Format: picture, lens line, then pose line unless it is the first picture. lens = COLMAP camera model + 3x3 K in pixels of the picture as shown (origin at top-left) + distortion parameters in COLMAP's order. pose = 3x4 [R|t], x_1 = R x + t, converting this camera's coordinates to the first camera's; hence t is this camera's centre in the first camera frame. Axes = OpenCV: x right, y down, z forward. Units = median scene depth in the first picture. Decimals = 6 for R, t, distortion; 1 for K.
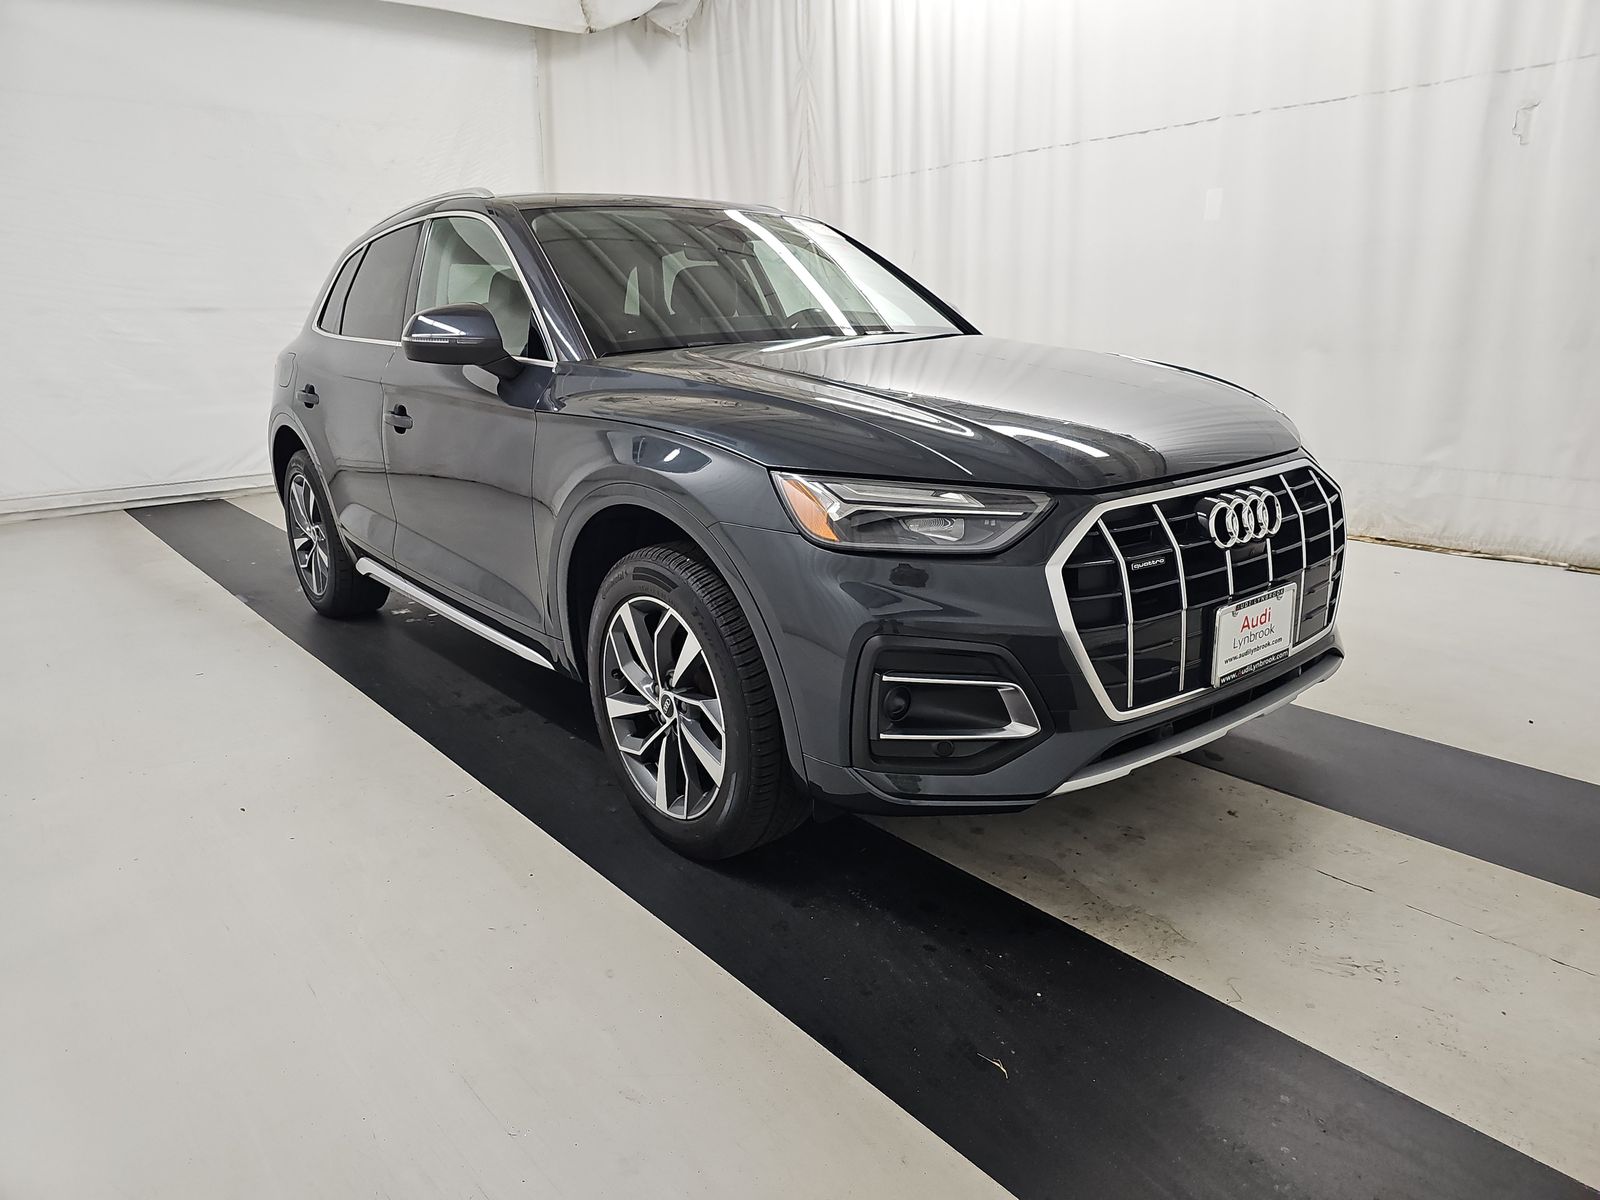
lens RADIAL K [[1069.6, 0, 801.4], [0, 1069.6, 596.6], [0, 0, 1]] dist [-0.002782, -0.004087]
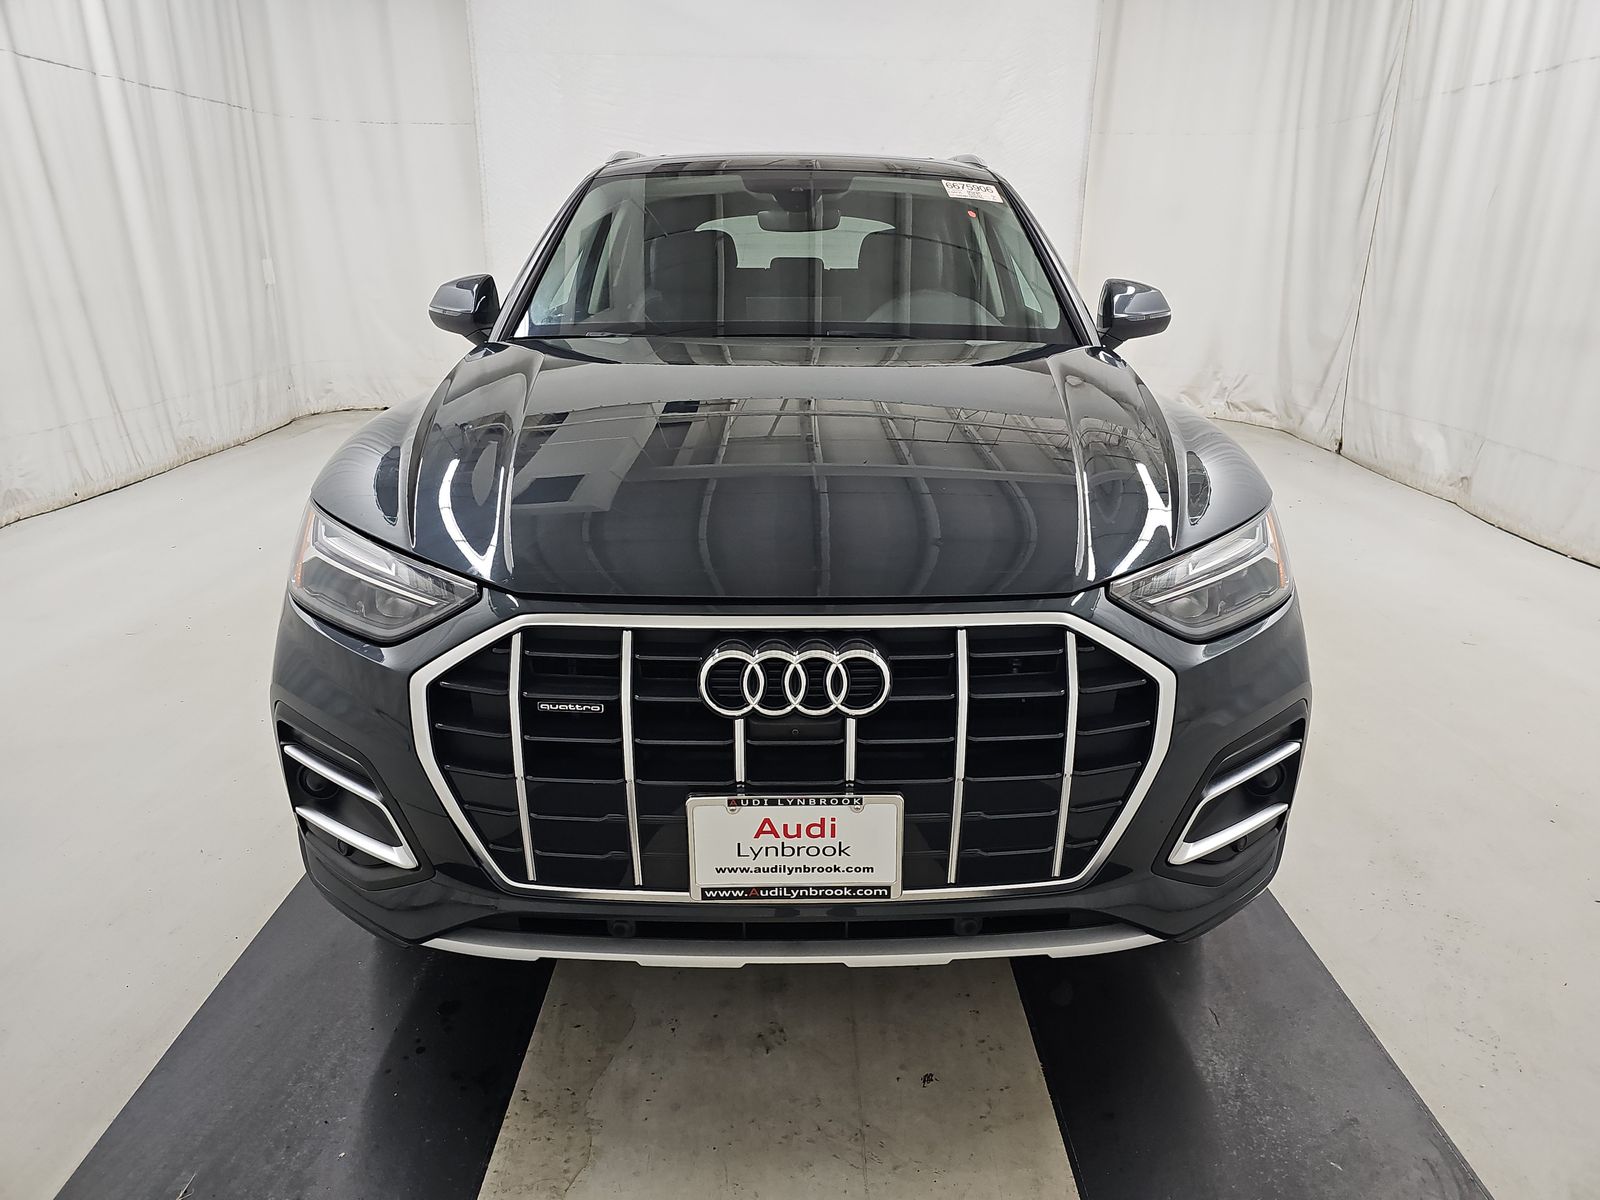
lens RADIAL K [[1069.6, 0, 802.2], [0, 1069.6, 603.6], [0, 0, 1]] dist [-0.002782, -0.004087]
pose [[0.783309, 0.221868, -0.580690, 0.813483], [-0.177104, 0.975075, 0.133653, -0.215180], [0.595870, -0.001849, 0.803079, 0.470905]]
